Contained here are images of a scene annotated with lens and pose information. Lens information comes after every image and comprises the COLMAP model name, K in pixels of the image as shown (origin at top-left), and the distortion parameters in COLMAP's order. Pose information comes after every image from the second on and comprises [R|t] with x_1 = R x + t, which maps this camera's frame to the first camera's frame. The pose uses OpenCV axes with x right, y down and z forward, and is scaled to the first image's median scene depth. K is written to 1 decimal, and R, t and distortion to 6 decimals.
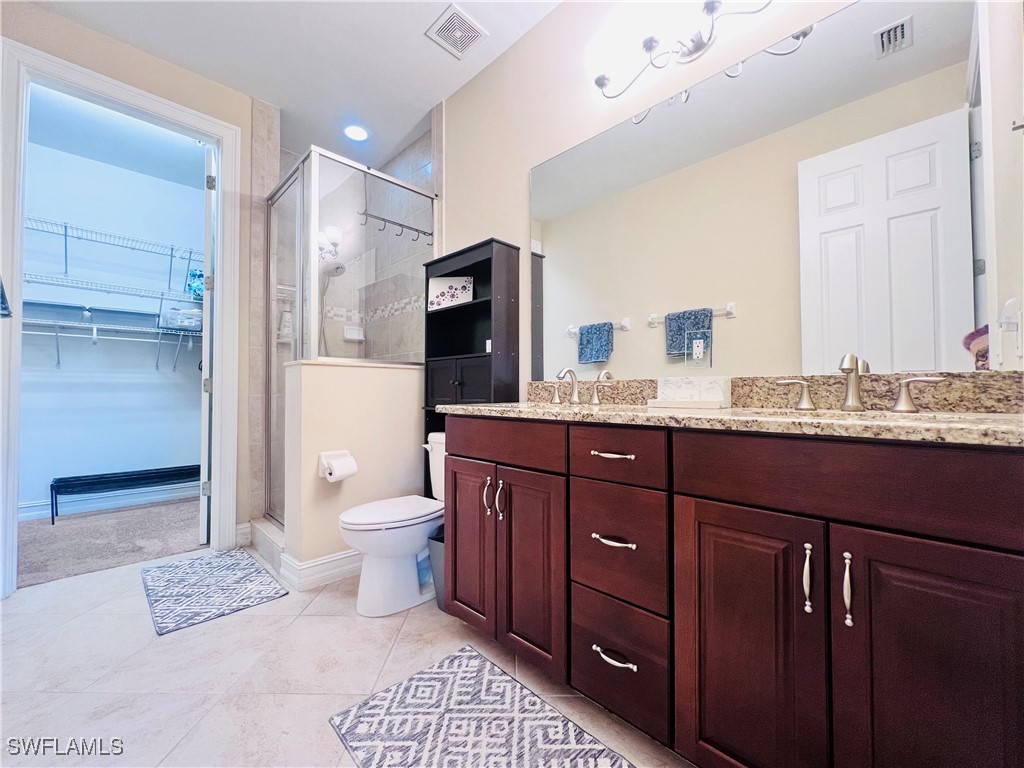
lens RADIAL K [[414.7, 0, 509.7], [0, 414.7, 383.7], [0, 0, 1]] dist [-0.002162, 0.000276]
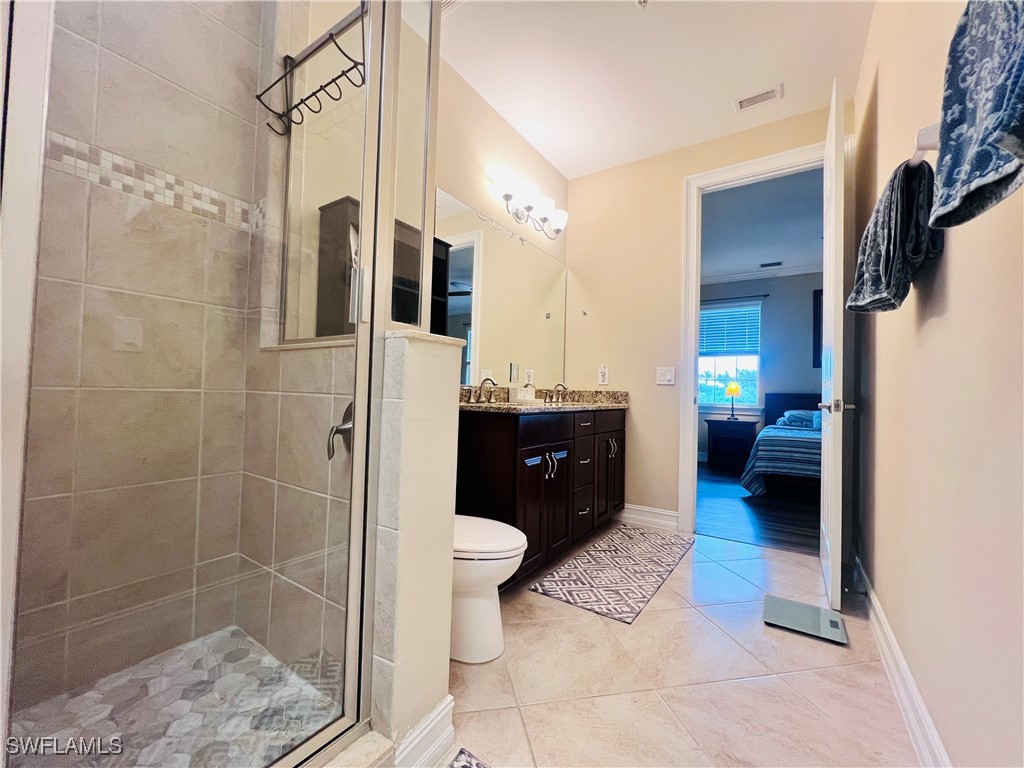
lens RADIAL K [[414.7, 0, 509.7], [0, 414.7, 383.7], [0, 0, 1]] dist [-0.002162, 0.000276]
pose [[-0.194637, 0.023332, 0.980598, -1.678207], [-0.040537, 0.998672, -0.031808, 0.035846], [-0.980037, -0.045942, -0.193432, 1.622181]]
